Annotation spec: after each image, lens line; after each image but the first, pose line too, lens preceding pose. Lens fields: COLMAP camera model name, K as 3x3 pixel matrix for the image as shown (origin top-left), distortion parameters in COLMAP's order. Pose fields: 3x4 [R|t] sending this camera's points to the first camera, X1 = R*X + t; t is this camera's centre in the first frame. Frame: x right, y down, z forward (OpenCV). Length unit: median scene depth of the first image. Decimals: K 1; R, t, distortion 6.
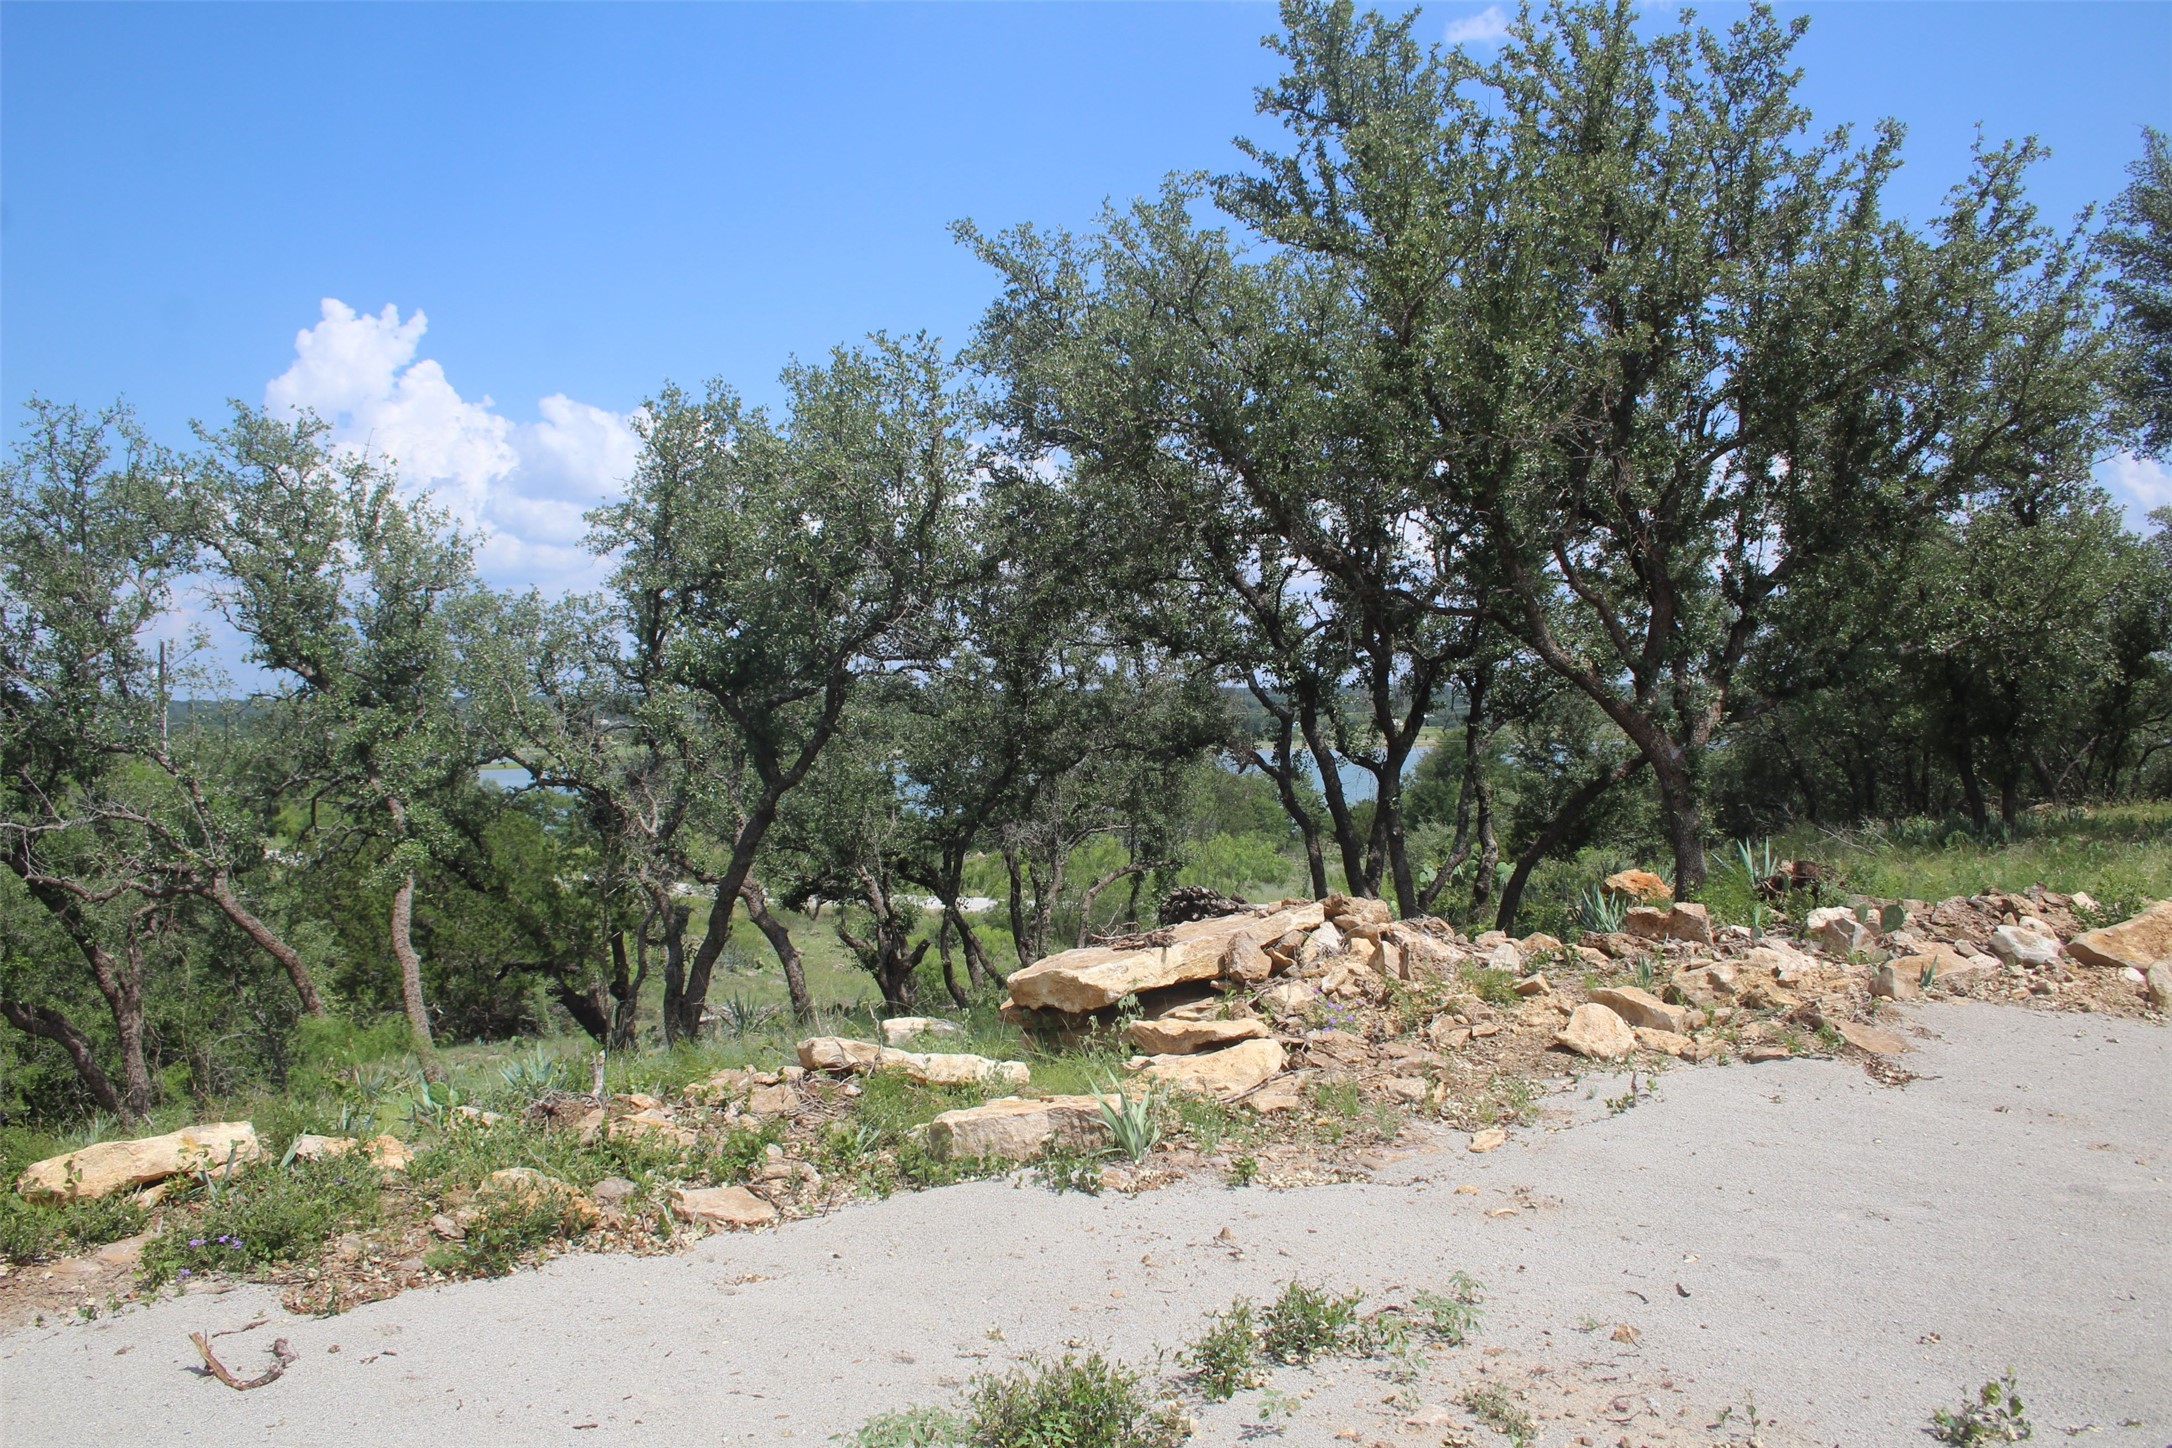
lens RADIAL K [[1787.7, 0, 1106.1], [0, 1787.7, 726.2], [0, 0, 1]] dist [-0.108564, 0.040556]
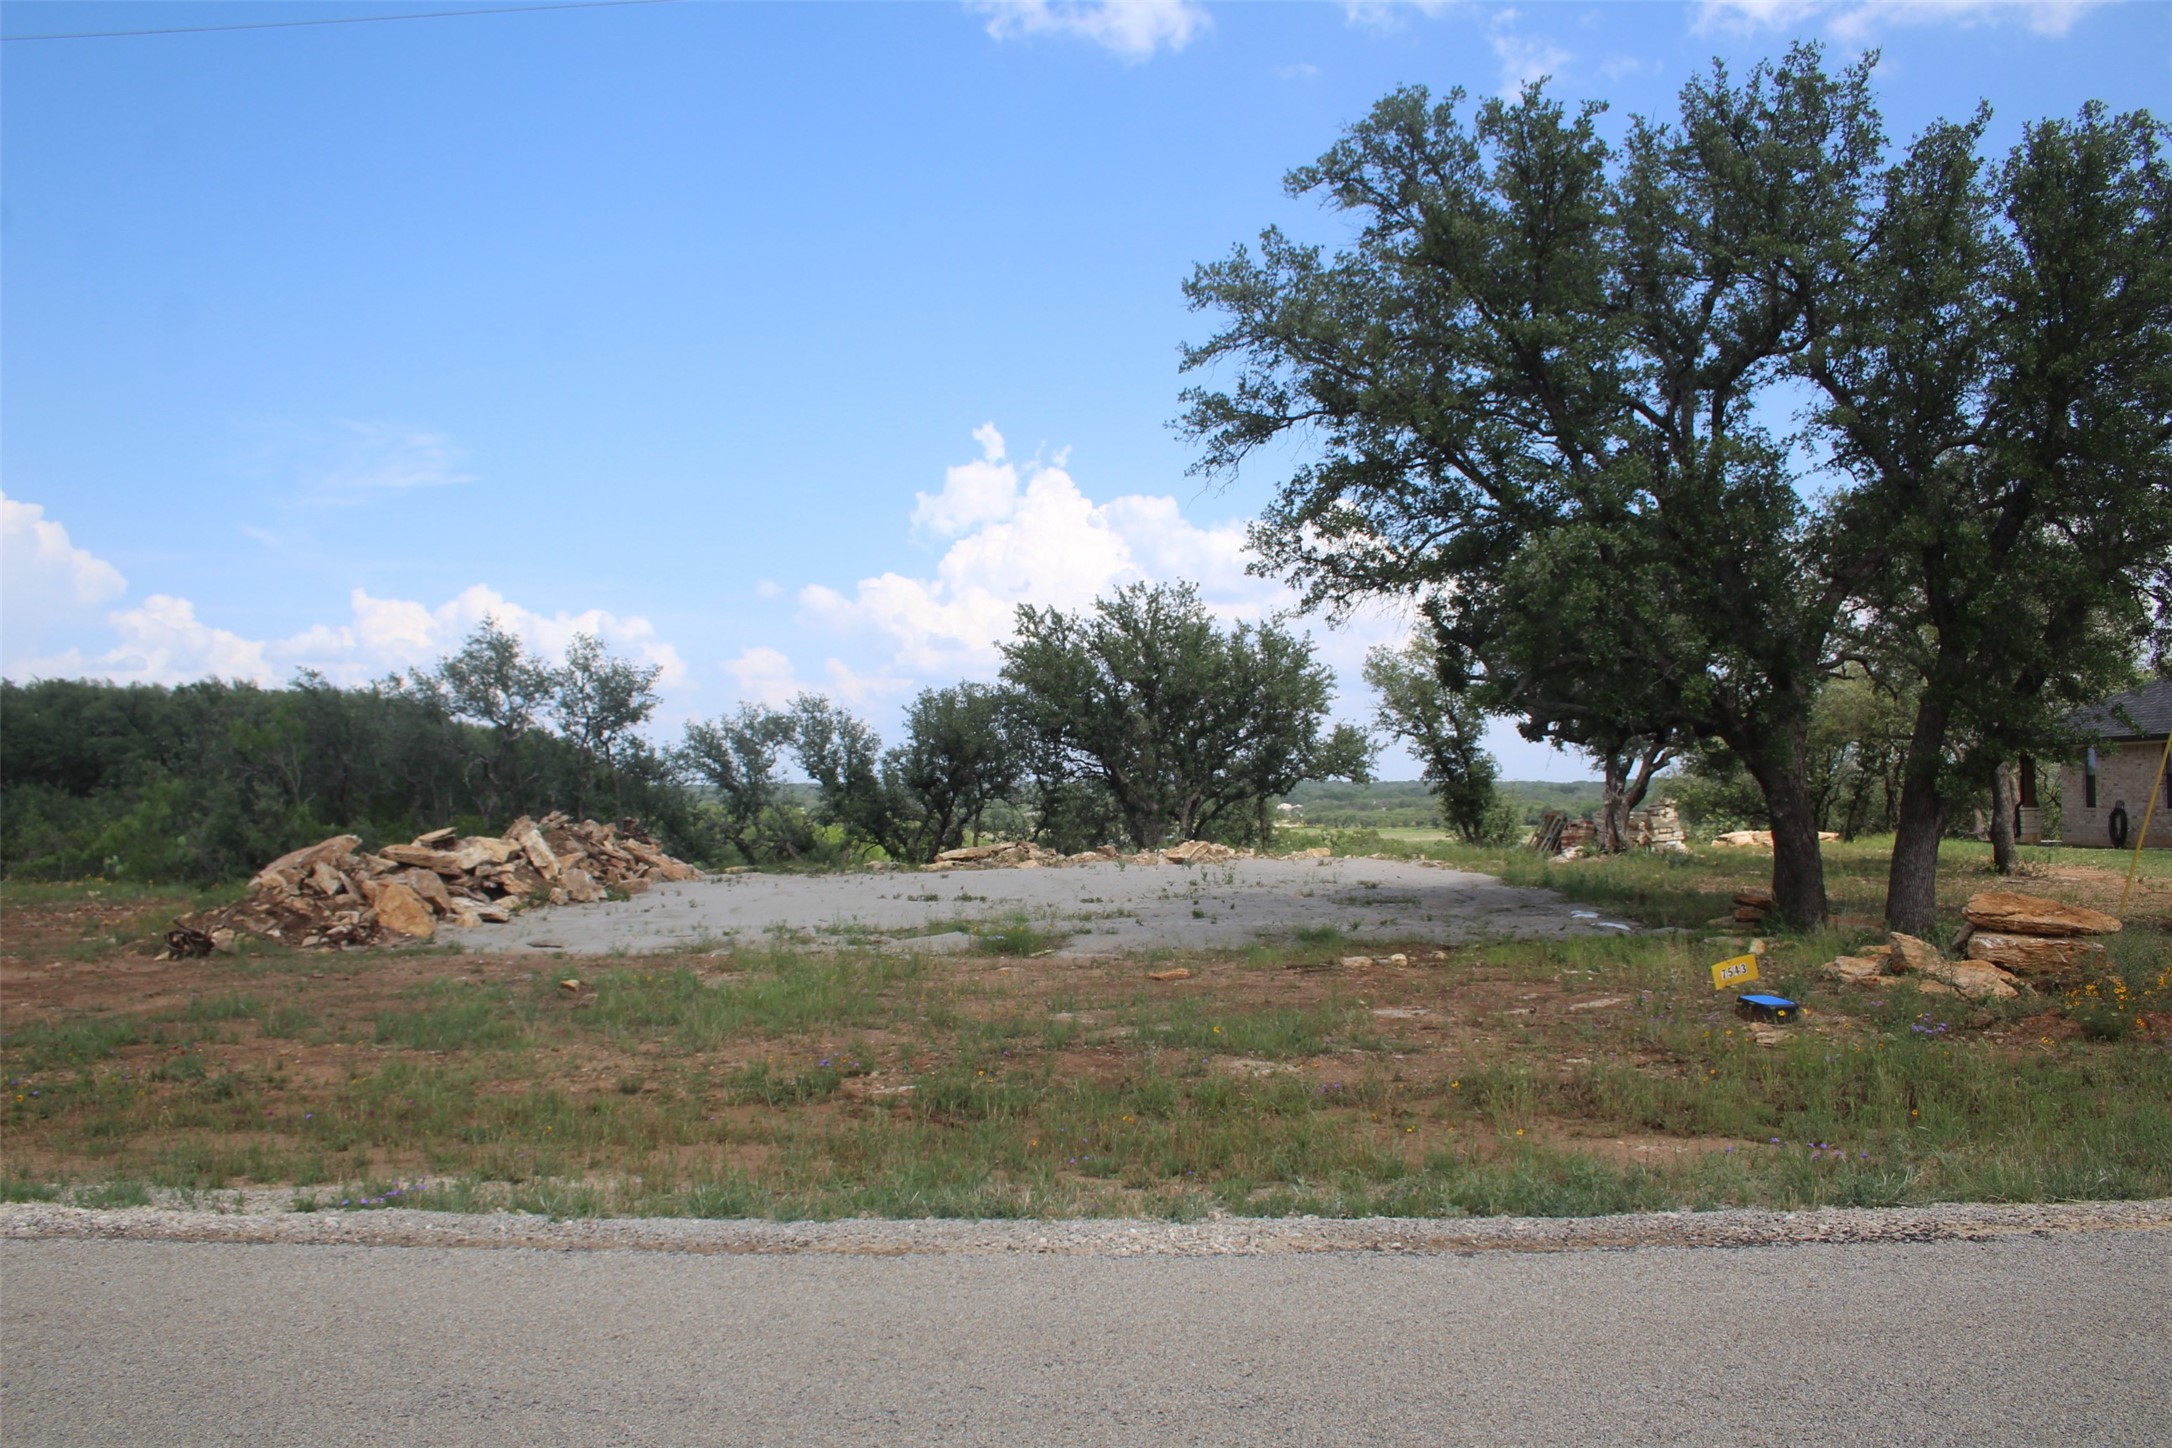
lens RADIAL K [[1787.7, 0, 1085.4], [0, 1787.7, 740.6], [0, 0, 1]] dist [-0.108564, 0.040556]
pose [[0.926640, -0.008188, -0.375861, 1.120723], [-0.008233, 0.999081, -0.042064, 0.026636], [0.375860, 0.042073, 0.925721, -1.679777]]
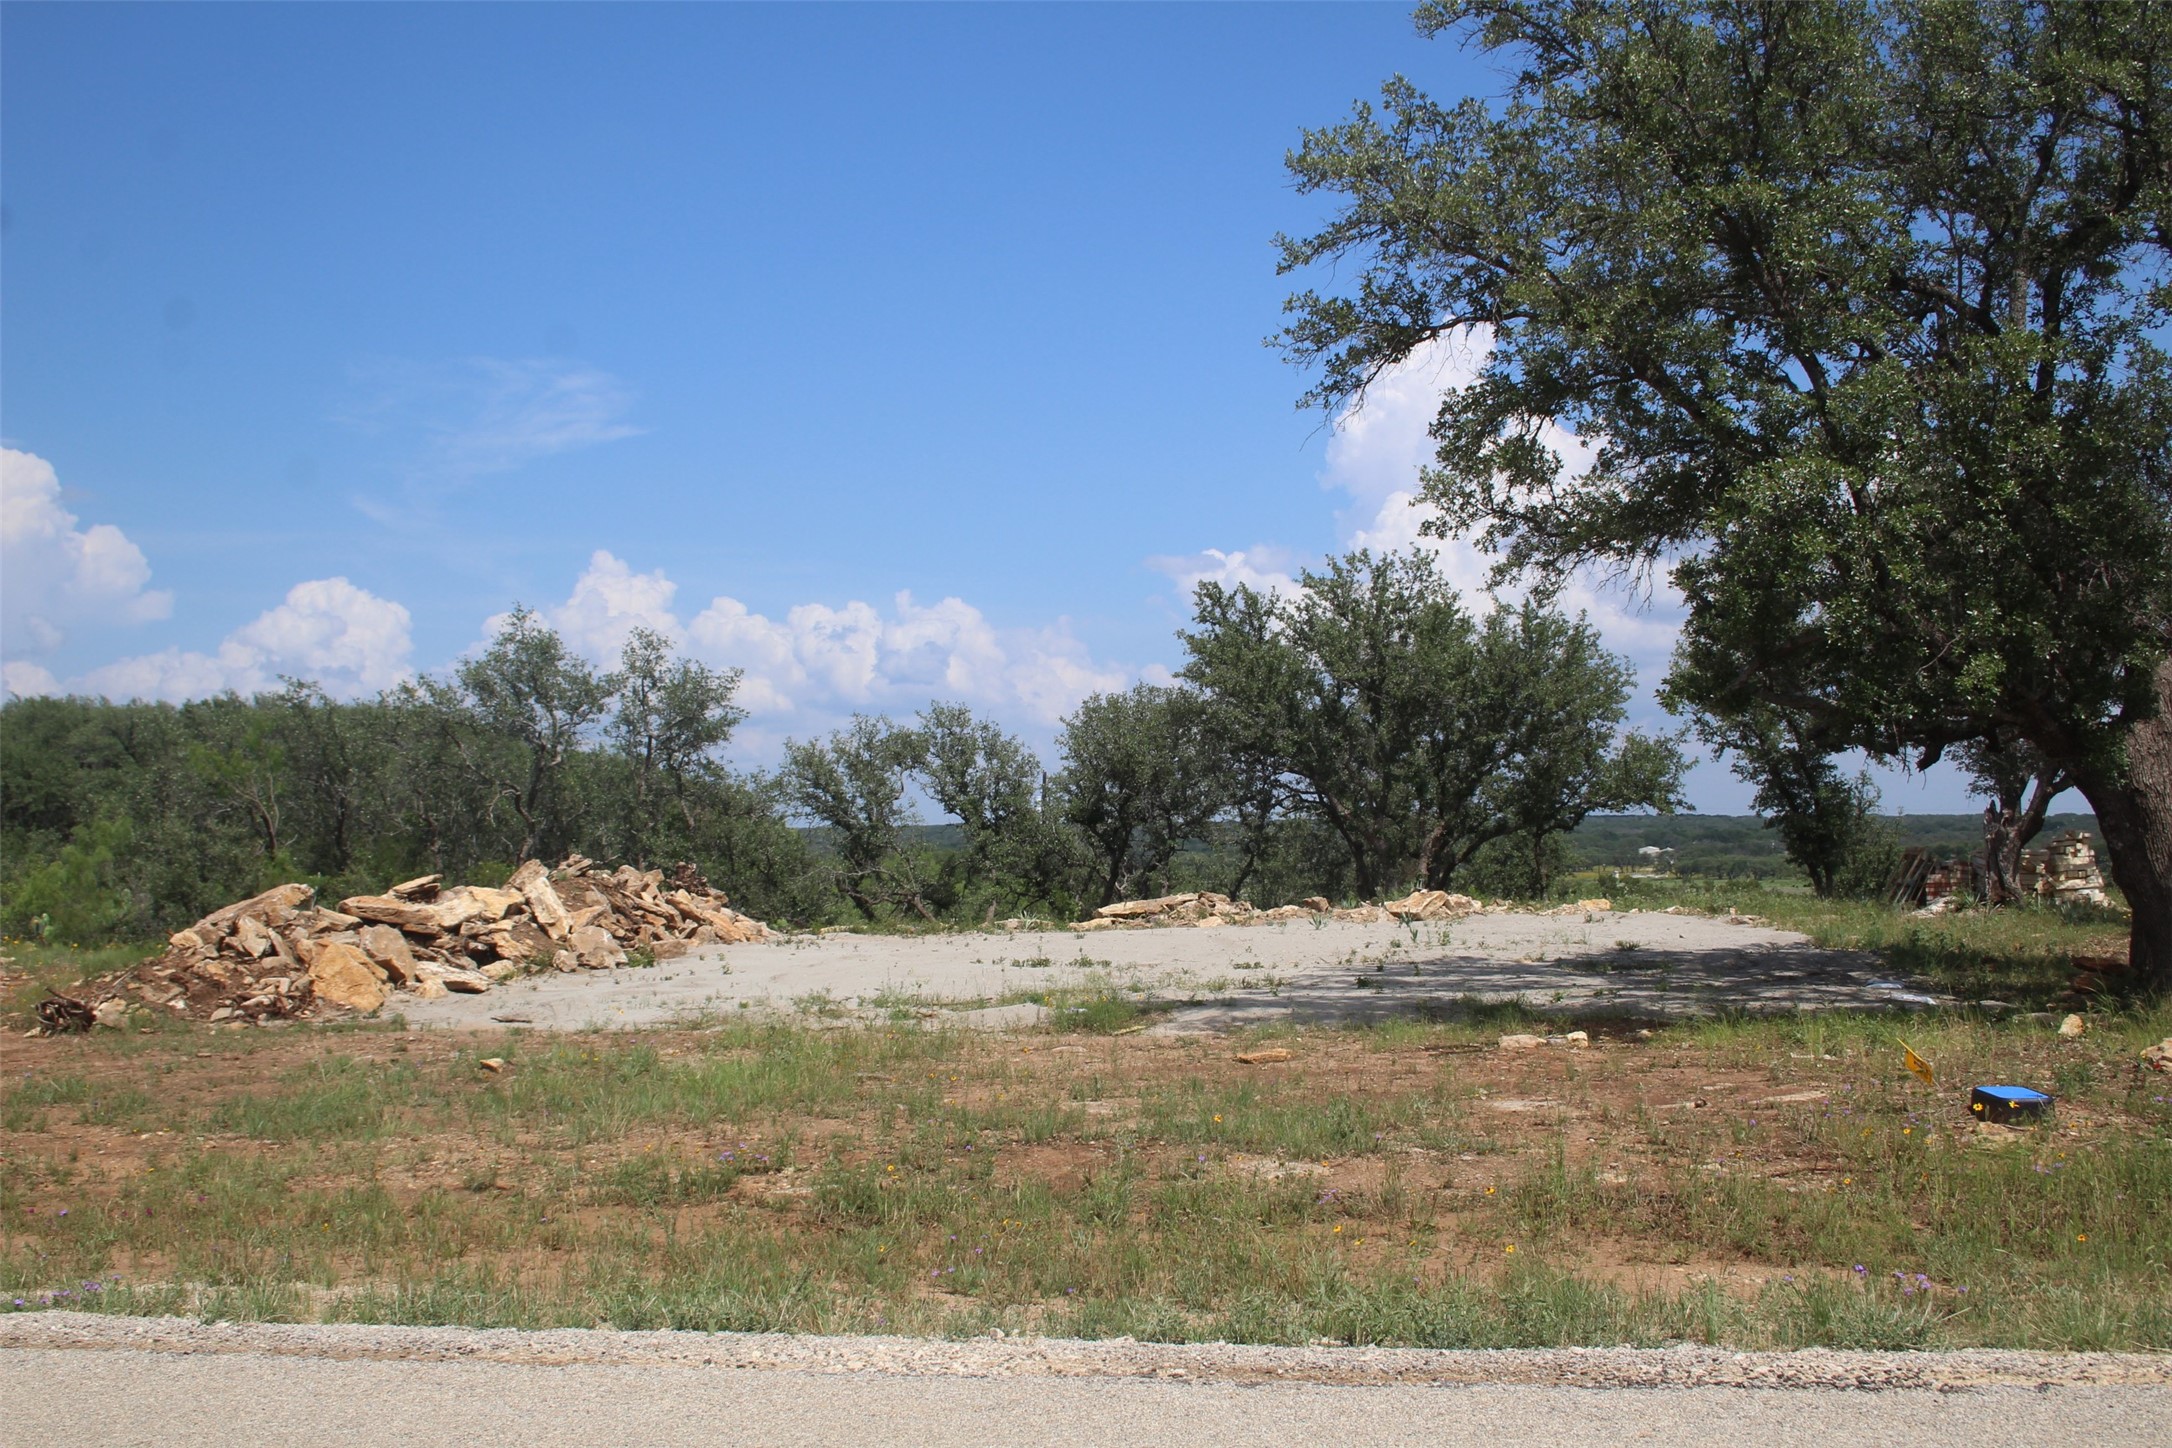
lens RADIAL K [[2359.6, 0, 1080.6], [0, 2359.6, 732.6], [0, 0, 1]] dist [-0.039747, 0.000000]
pose [[0.871543, -0.023130, -0.489773, 1.220041], [-0.004544, 0.998463, -0.055239, 0.032365], [0.490298, 0.050369, 0.870098, -1.659826]]
